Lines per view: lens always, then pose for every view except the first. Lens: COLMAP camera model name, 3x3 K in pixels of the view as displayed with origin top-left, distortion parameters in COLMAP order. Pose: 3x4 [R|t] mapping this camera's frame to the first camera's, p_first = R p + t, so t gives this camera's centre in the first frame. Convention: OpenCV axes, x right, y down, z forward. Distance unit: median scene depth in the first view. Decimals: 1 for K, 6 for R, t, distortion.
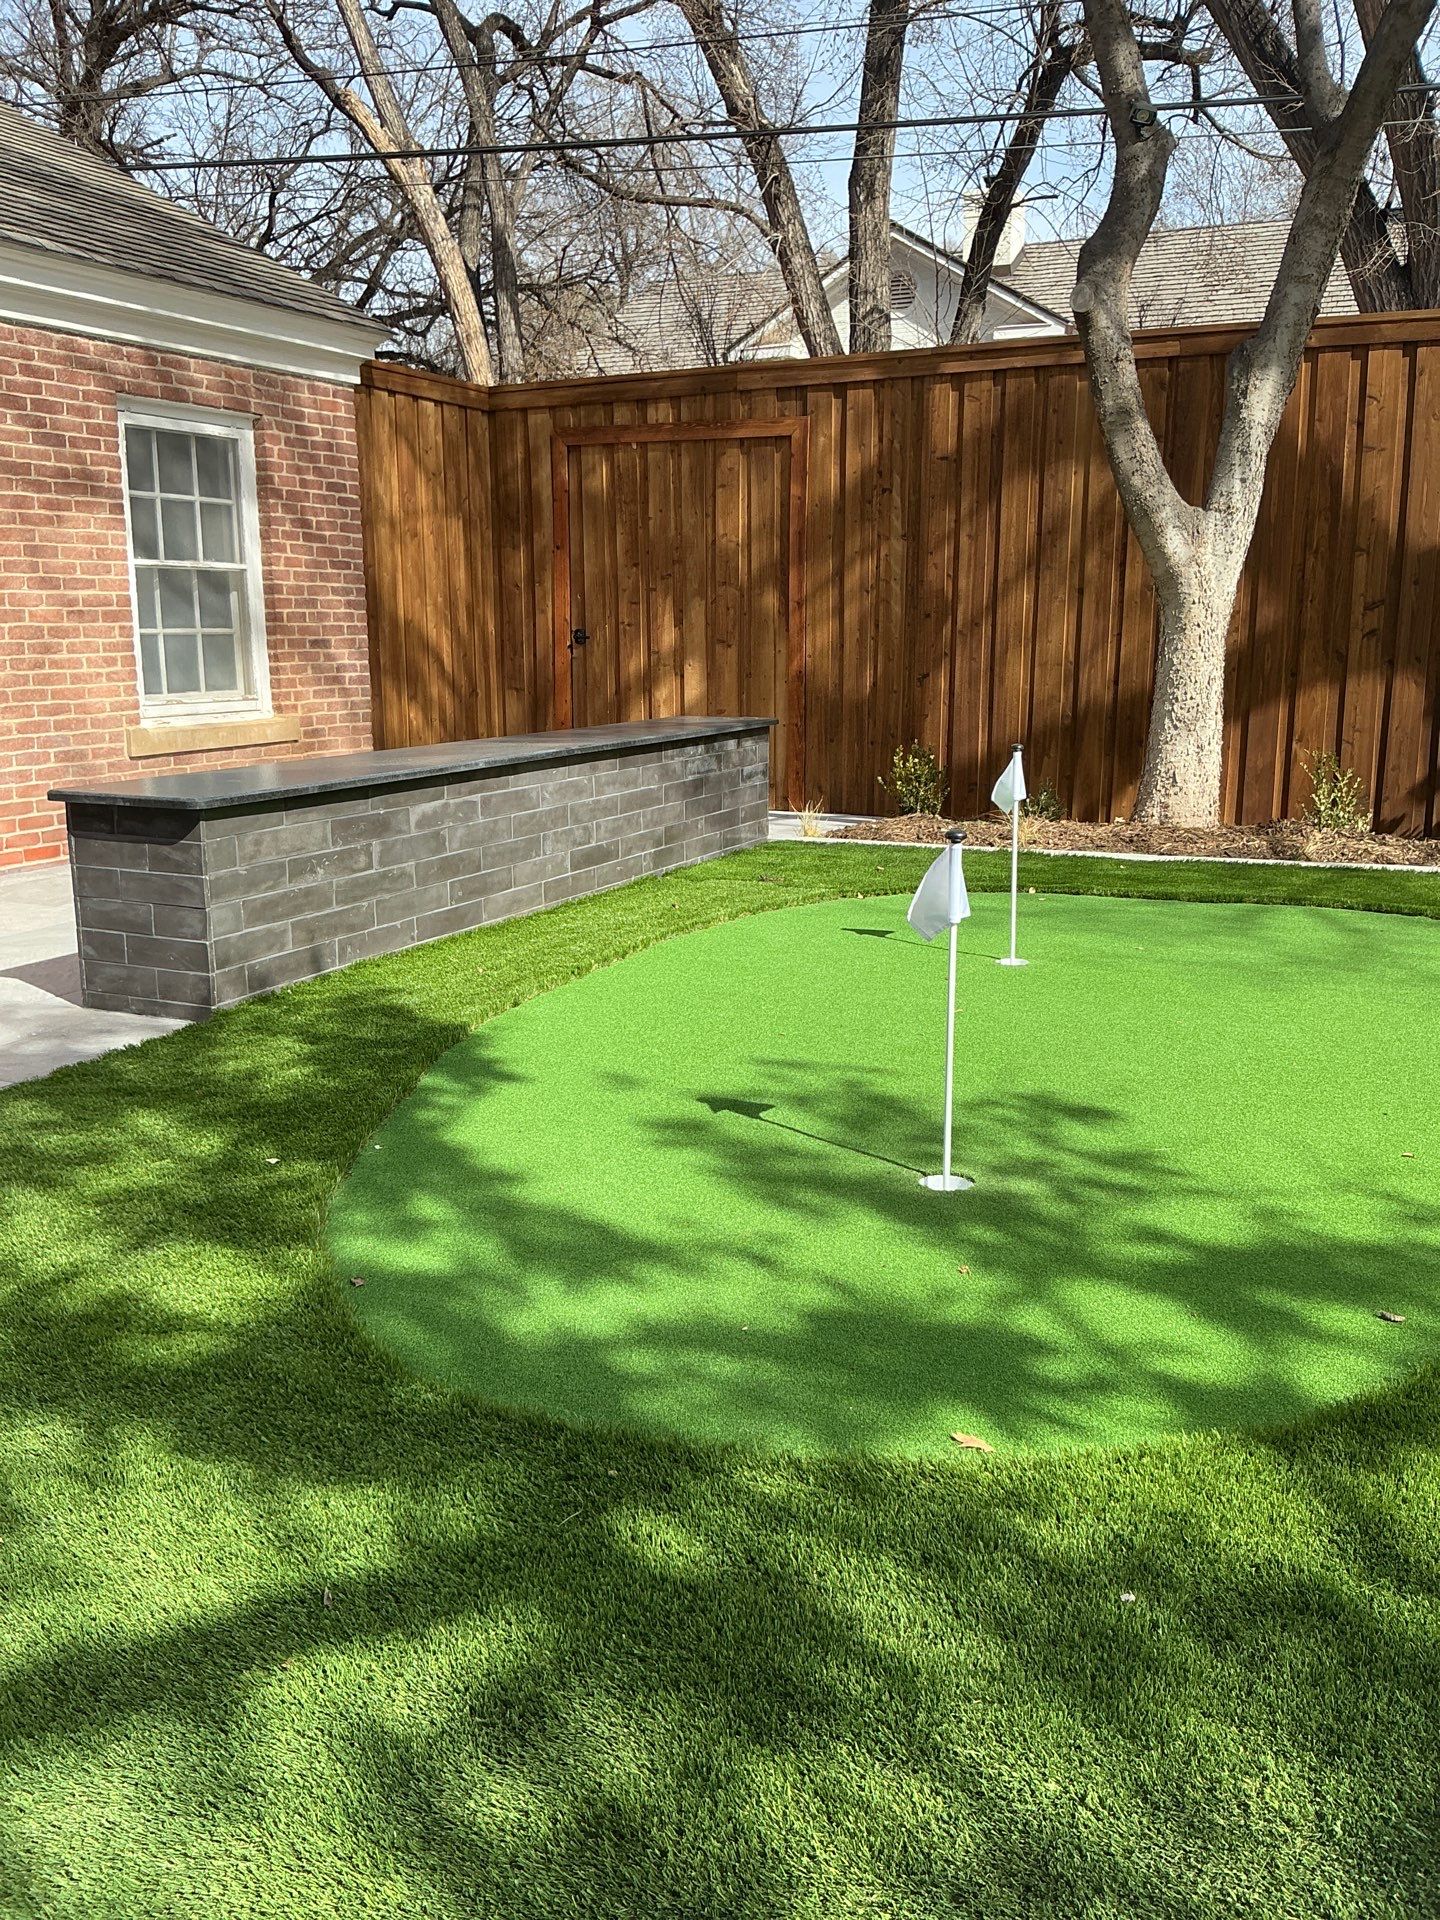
lens RADIAL K [[1604.2, 0, 726.4], [0, 1604.2, 953.1], [0, 0, 1]] dist [0.143646, -0.325226]
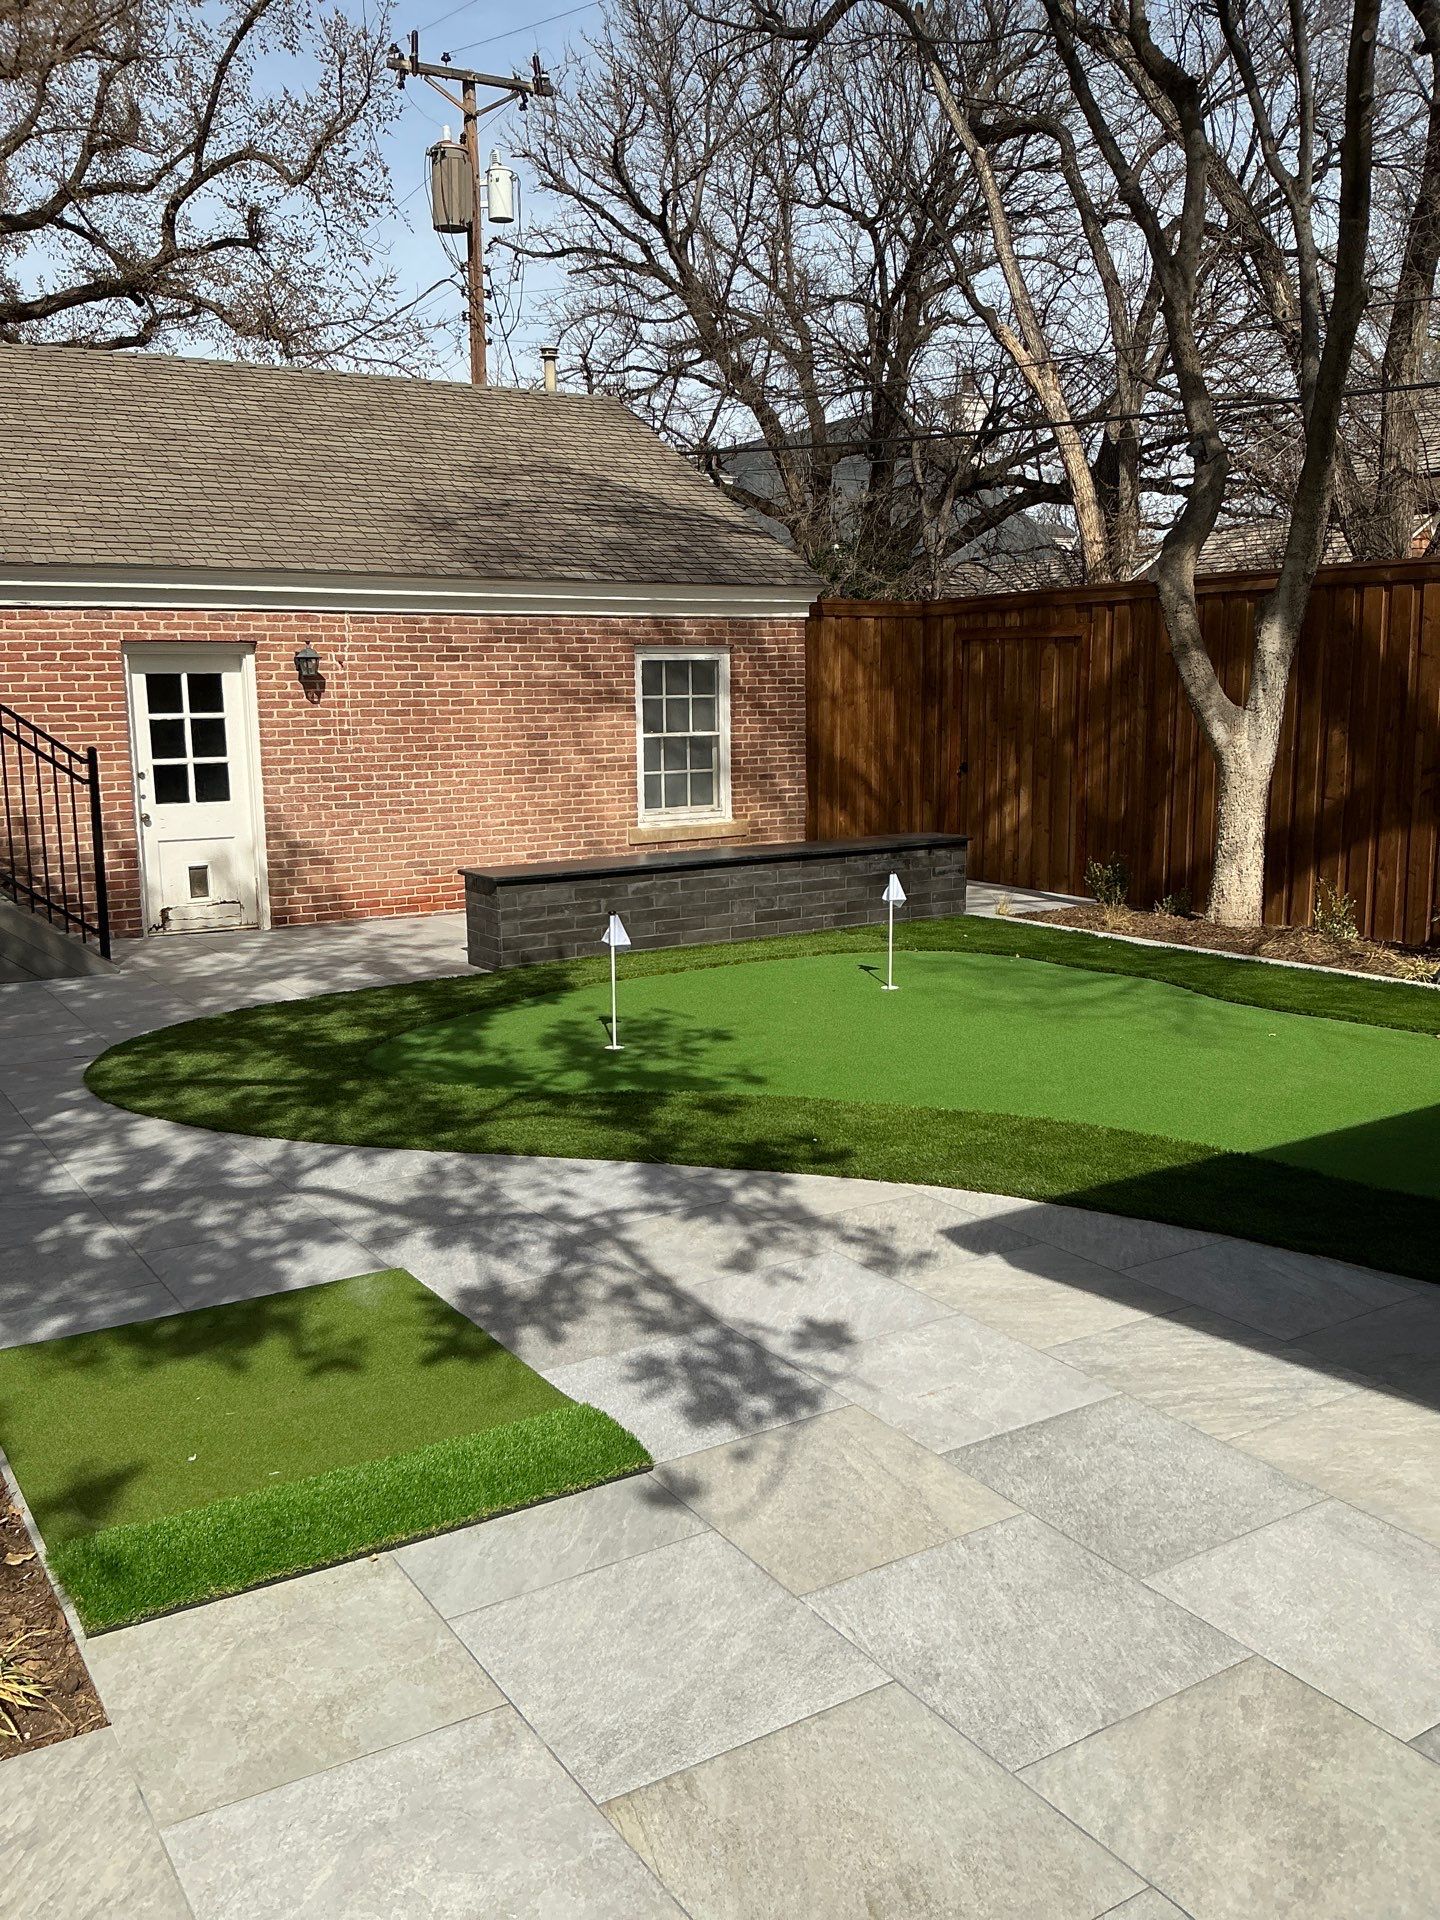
lens RADIAL K [[1604.2, 0, 726.4], [0, 1604.2, 953.1], [0, 0, 1]] dist [0.143646, -0.325226]
pose [[0.847291, 0.082788, -0.524637, 0.640776], [-0.098265, 0.995159, -0.001662, -0.007998], [0.521959, 0.052962, 0.851324, -0.432254]]
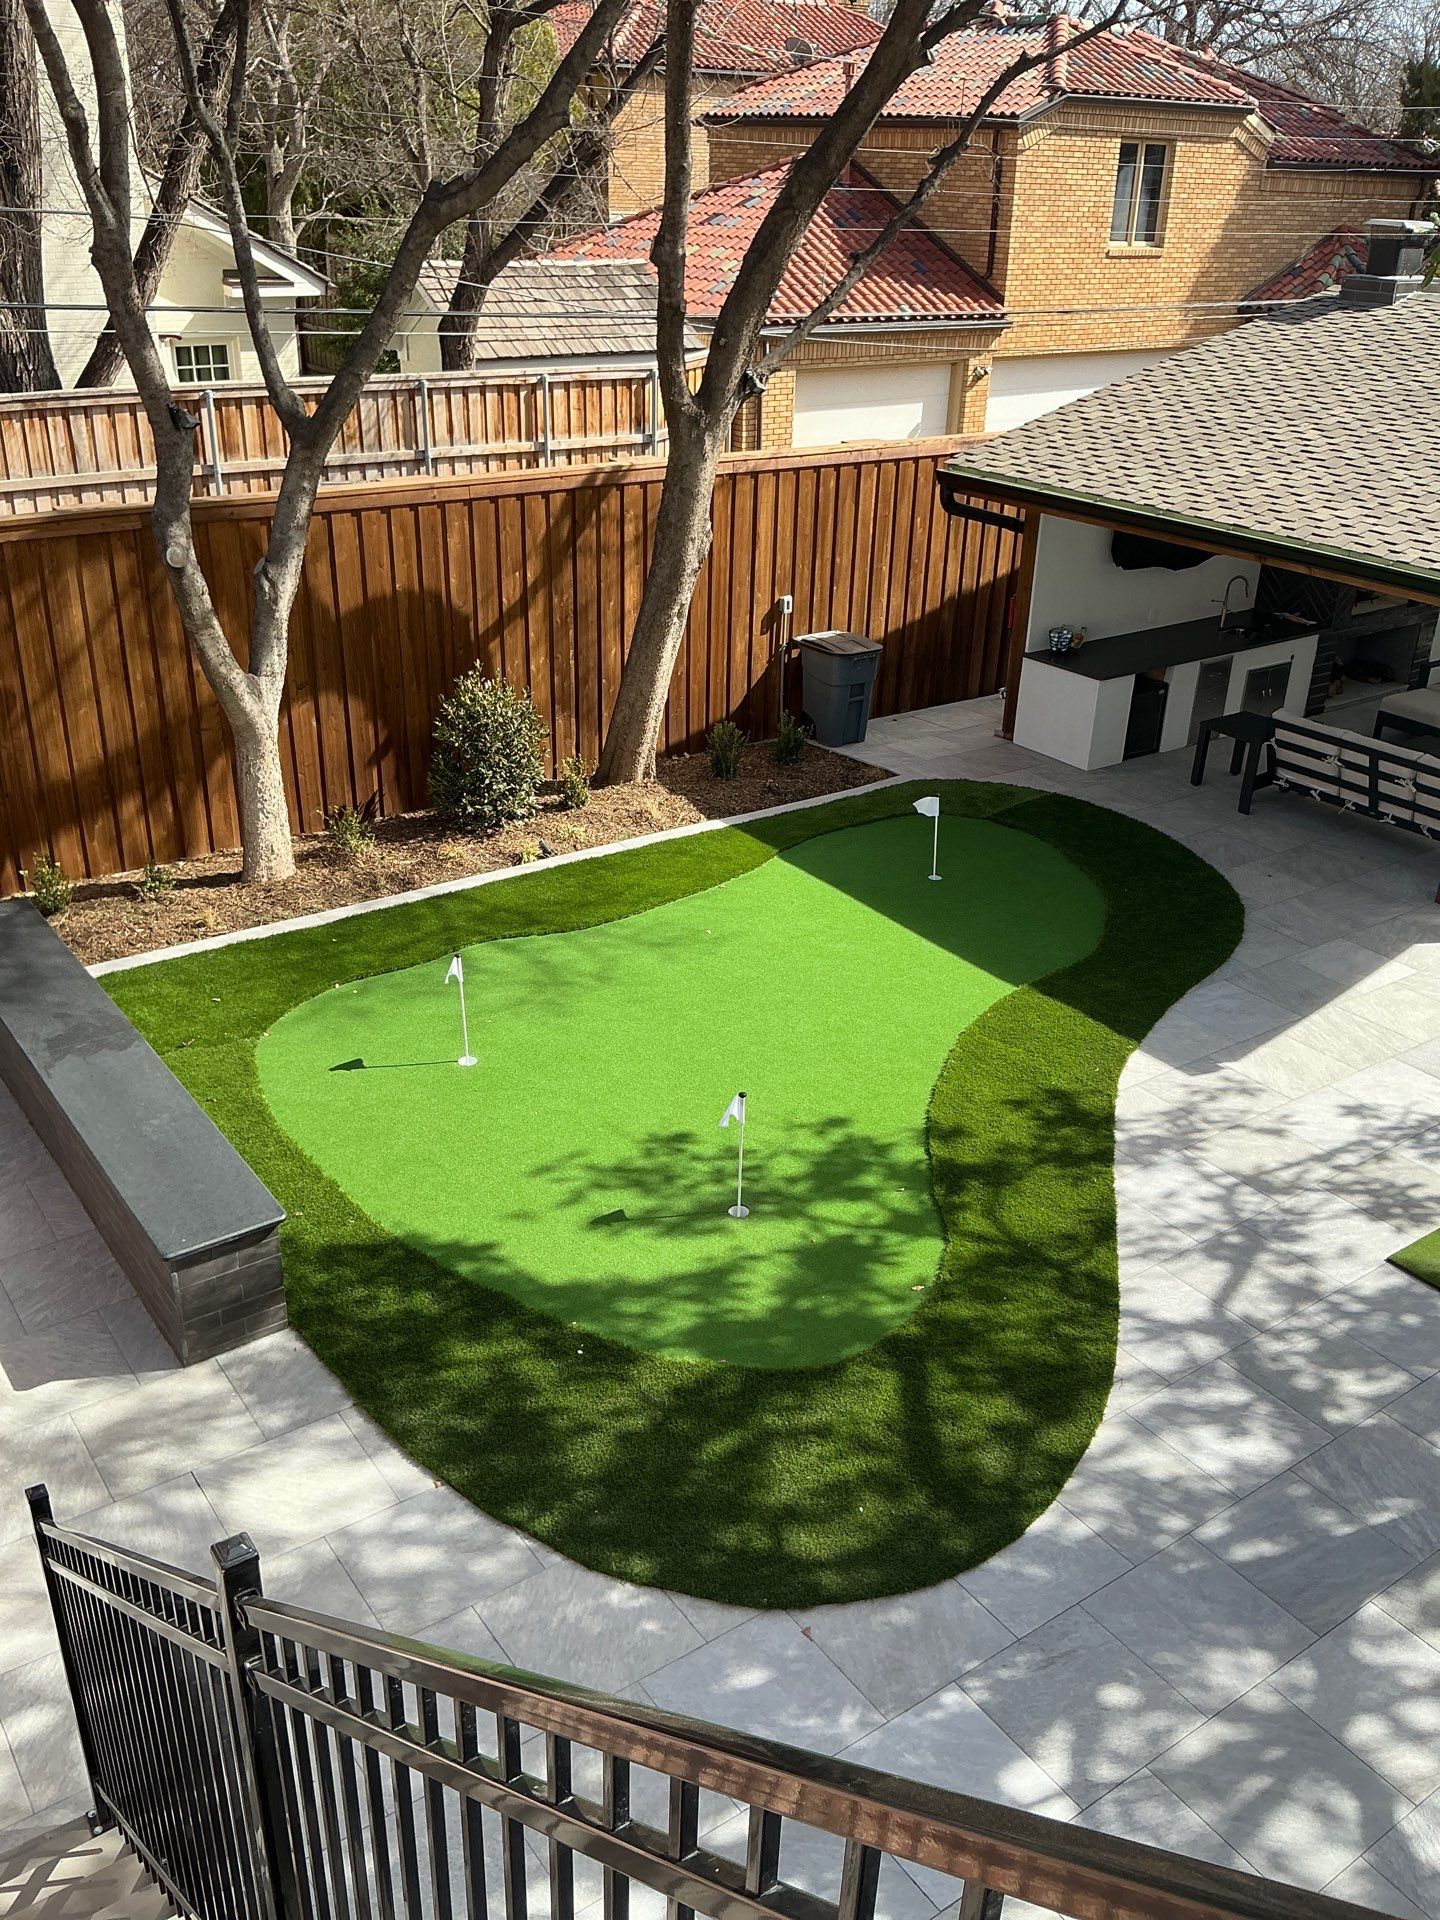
lens RADIAL K [[1659.0, 0, 688.1], [0, 1659.0, 1002.2], [0, 0, 1]] dist [0.057433, -0.159722]
pose [[0.499976, -0.380412, 0.778017, -0.757614], [0.151443, 0.922925, 0.353943, -0.449365], [-0.852695, -0.059138, 0.519051, -0.130815]]
